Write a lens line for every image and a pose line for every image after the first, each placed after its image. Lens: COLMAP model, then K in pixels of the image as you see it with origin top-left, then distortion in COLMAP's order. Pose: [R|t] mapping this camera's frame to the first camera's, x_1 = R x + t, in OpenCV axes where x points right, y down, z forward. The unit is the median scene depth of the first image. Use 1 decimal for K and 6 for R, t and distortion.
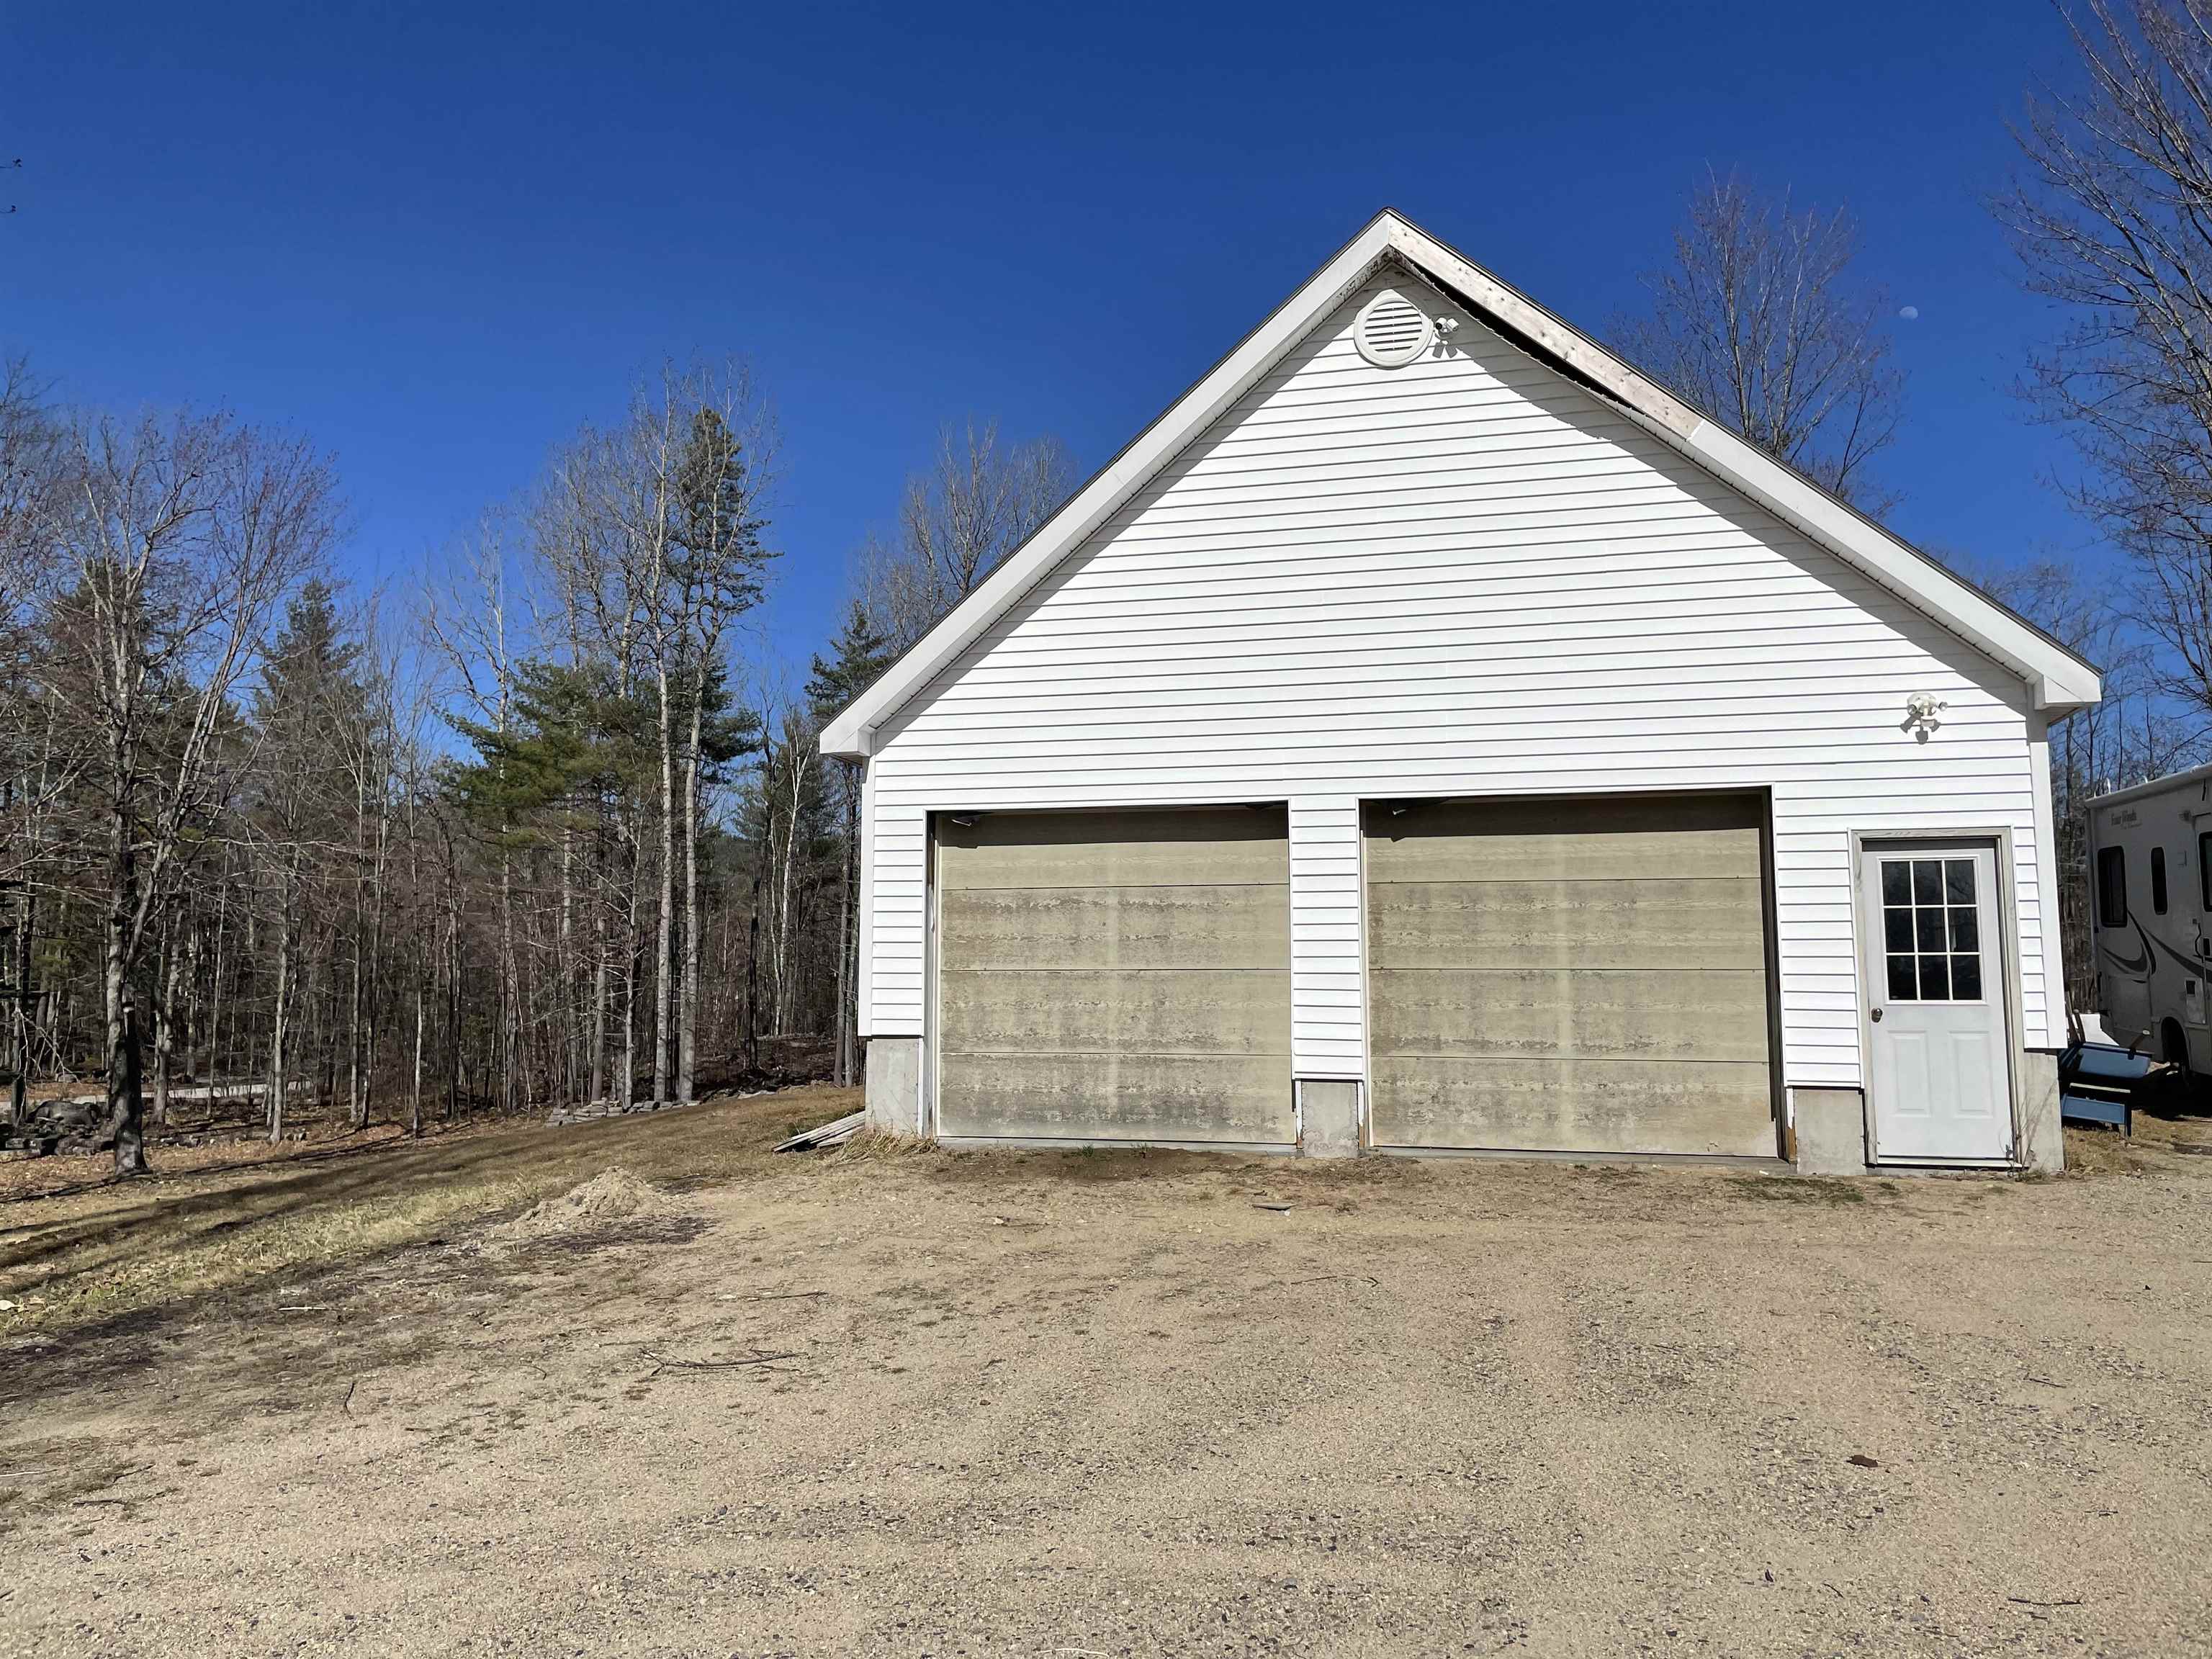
lens RADIAL K [[1667.3, 0, 1094.5], [0, 1667.3, 821.9], [0, 0, 1]] dist [0.092327, -0.124887]
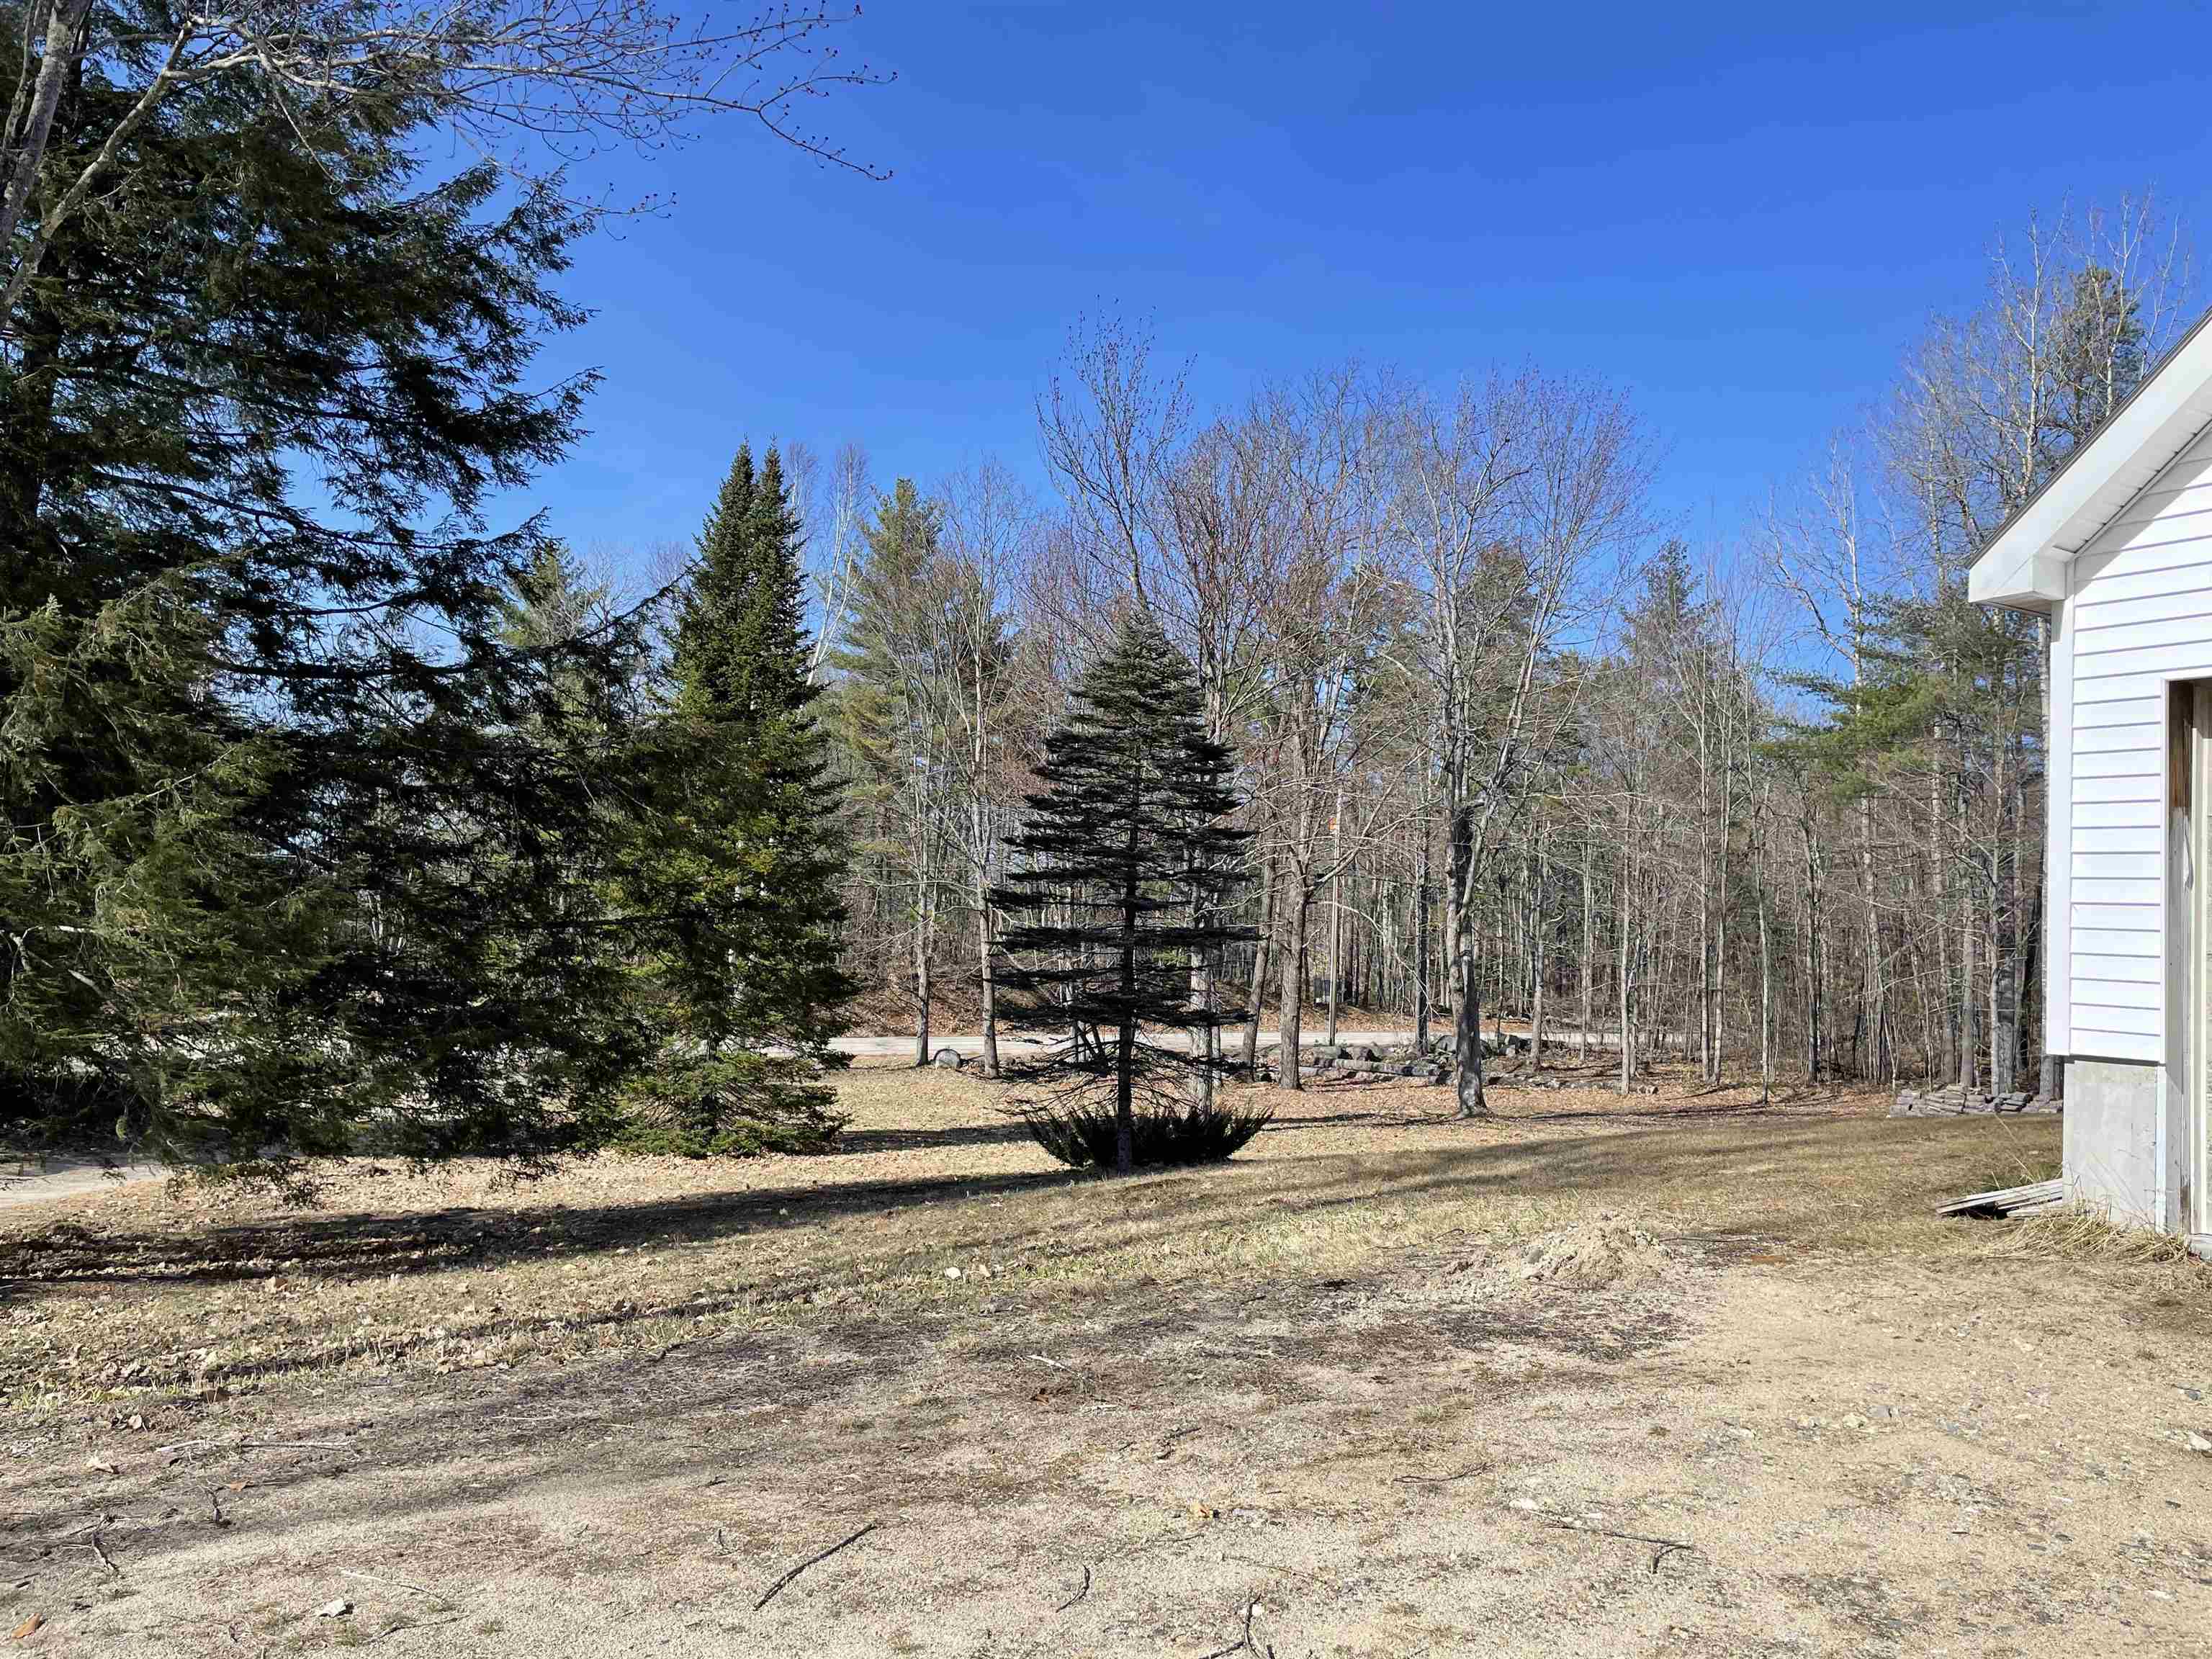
lens RADIAL K [[1667.3, 0, 1094.5], [0, 1667.3, 821.9], [0, 0, 1]] dist [0.092327, -0.124887]
pose [[0.702876, -0.017784, -0.711090, 0.054908], [0.035374, 0.999324, 0.009972, 0.023024], [0.710432, -0.032163, 0.703031, 0.297550]]
